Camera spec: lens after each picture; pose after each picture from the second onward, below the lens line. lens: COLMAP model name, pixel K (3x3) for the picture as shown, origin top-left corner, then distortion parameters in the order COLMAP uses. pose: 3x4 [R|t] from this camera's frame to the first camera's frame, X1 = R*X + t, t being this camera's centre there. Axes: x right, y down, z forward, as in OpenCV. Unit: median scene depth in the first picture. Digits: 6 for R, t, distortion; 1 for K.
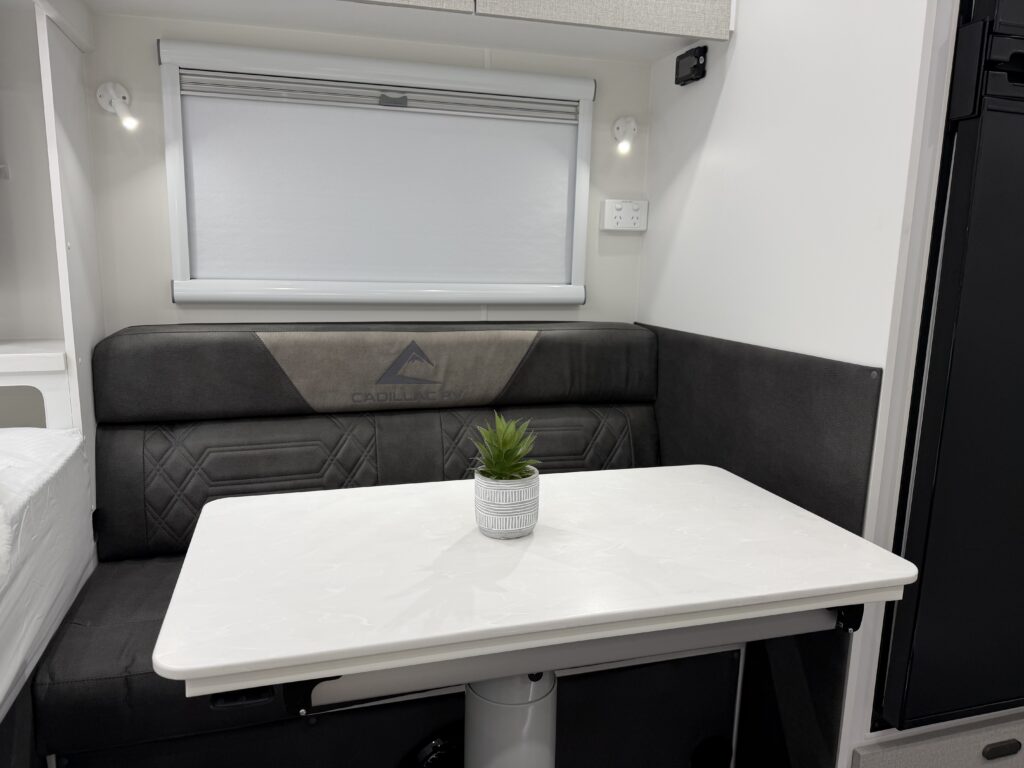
lens RADIAL K [[714.7, 0, 510.9], [0, 714.7, 393.1], [0, 0, 1]] dist [0.092731, -0.122150]
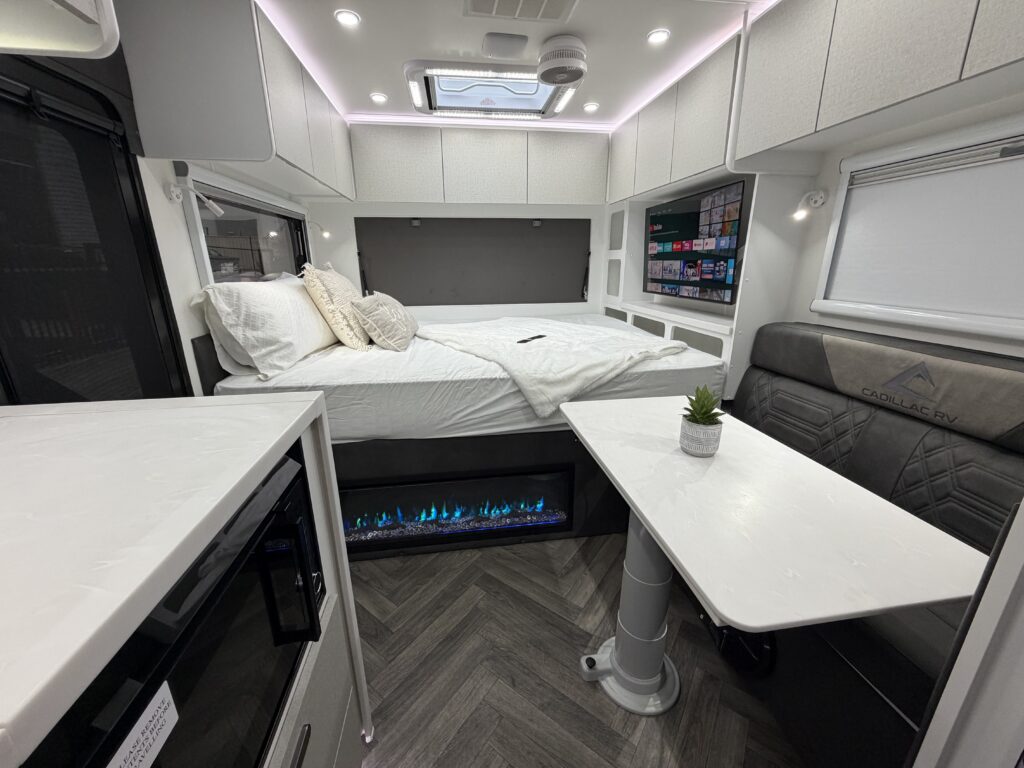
lens RADIAL K [[408.5, 0, 509.9], [0, 408.5, 383.6], [0, 0, 1]] dist [0.001001, -0.000165]
pose [[-0.141602, 0.267874, -0.952991, 0.640975], [-0.174906, 0.940776, 0.290429, -0.118667], [0.974349, 0.207809, -0.086363, 0.388814]]
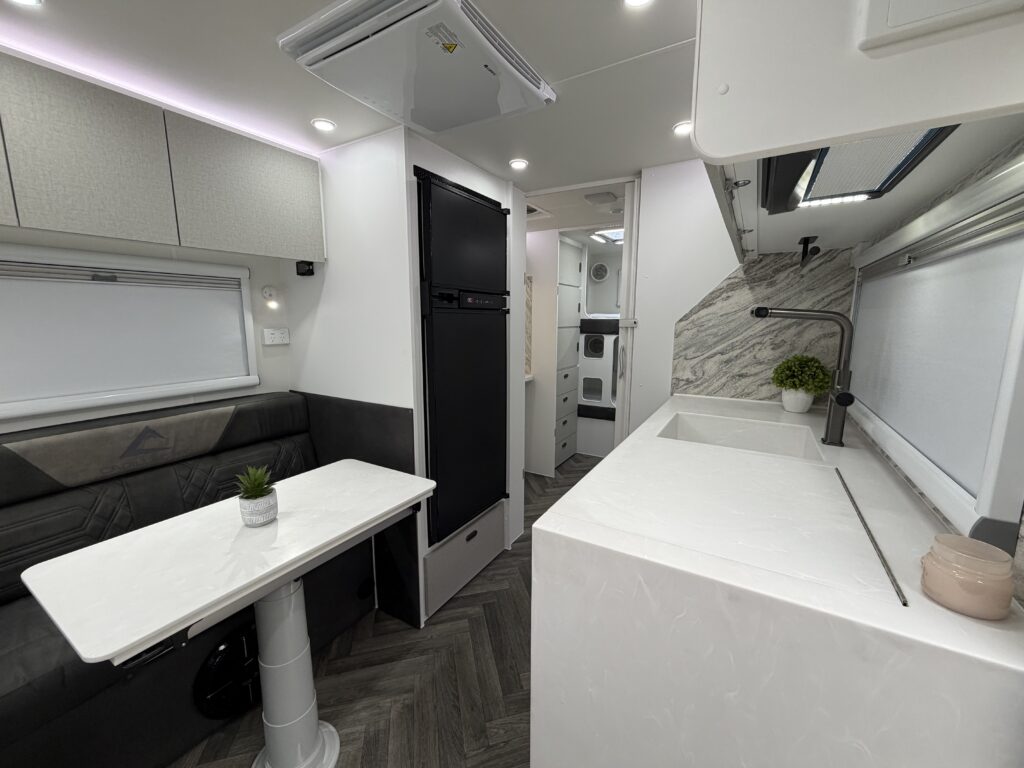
lens RADIAL K [[408.5, 0, 509.9], [0, 408.5, 383.6], [0, 0, 1]] dist [0.001001, -0.000165]
pose [[0.738598, -0.126630, 0.662146, -0.131602], [0.136435, 0.989953, 0.037133, -0.091715], [-0.660196, 0.062913, 0.748454, -0.230485]]
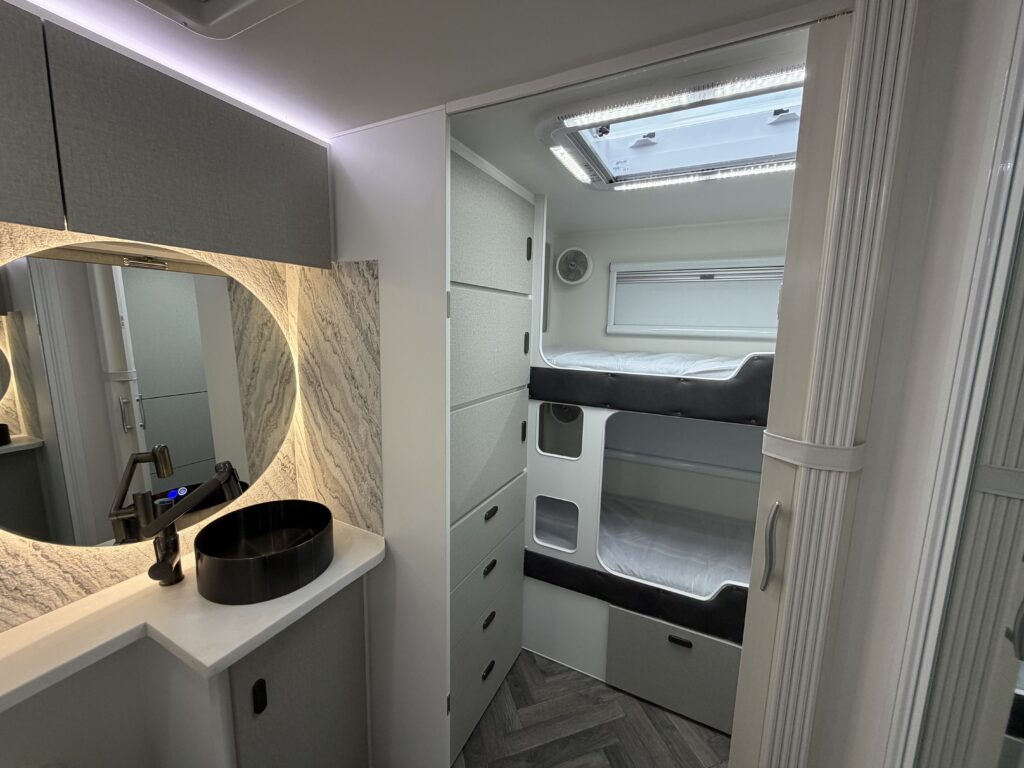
lens RADIAL K [[408.5, 0, 509.9], [0, 408.5, 383.6], [0, 0, 1]] dist [0.001001, -0.000165]
pose [[0.687516, -0.113147, 0.717300, 1.045016], [0.125393, 0.991446, 0.036205, -0.331416], [-0.715261, 0.065053, 0.695823, 0.595616]]
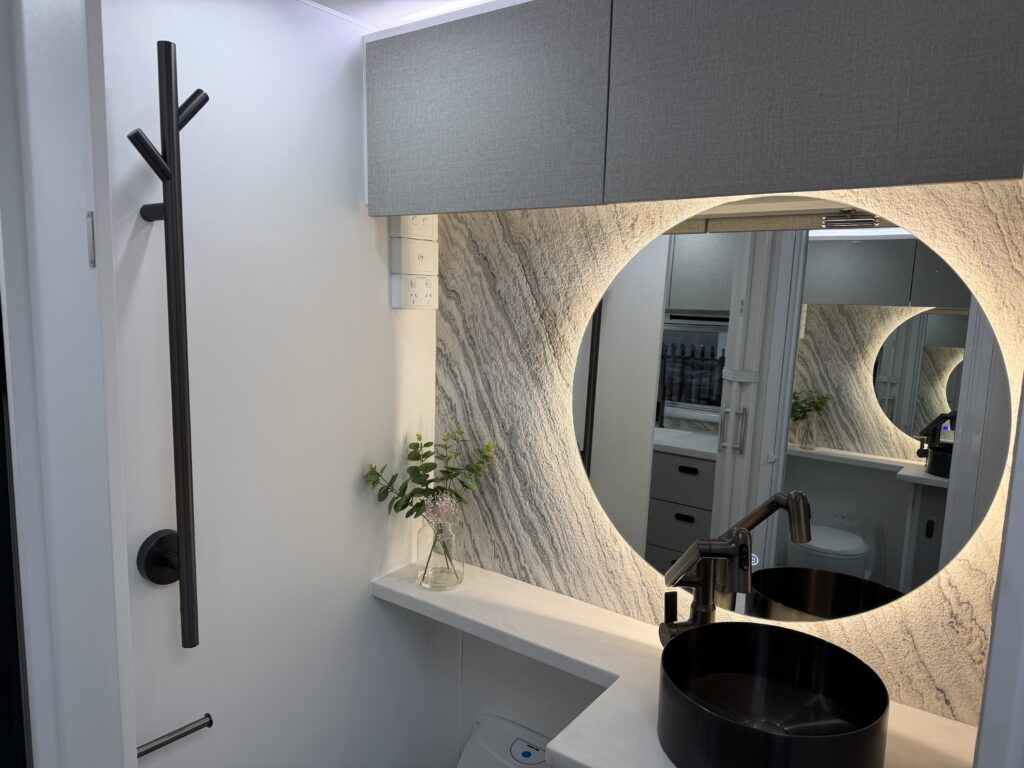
lens RADIAL K [[714.7, 0, 510.9], [0, 714.7, 393.1], [0, 0, 1]] dist [0.092731, -0.122150]
pose [[0.614362, 0.107470, -0.781671, 1.501051], [-0.158563, 0.987286, 0.011115, -0.344132], [0.772927, 0.117115, 0.623592, 0.718212]]
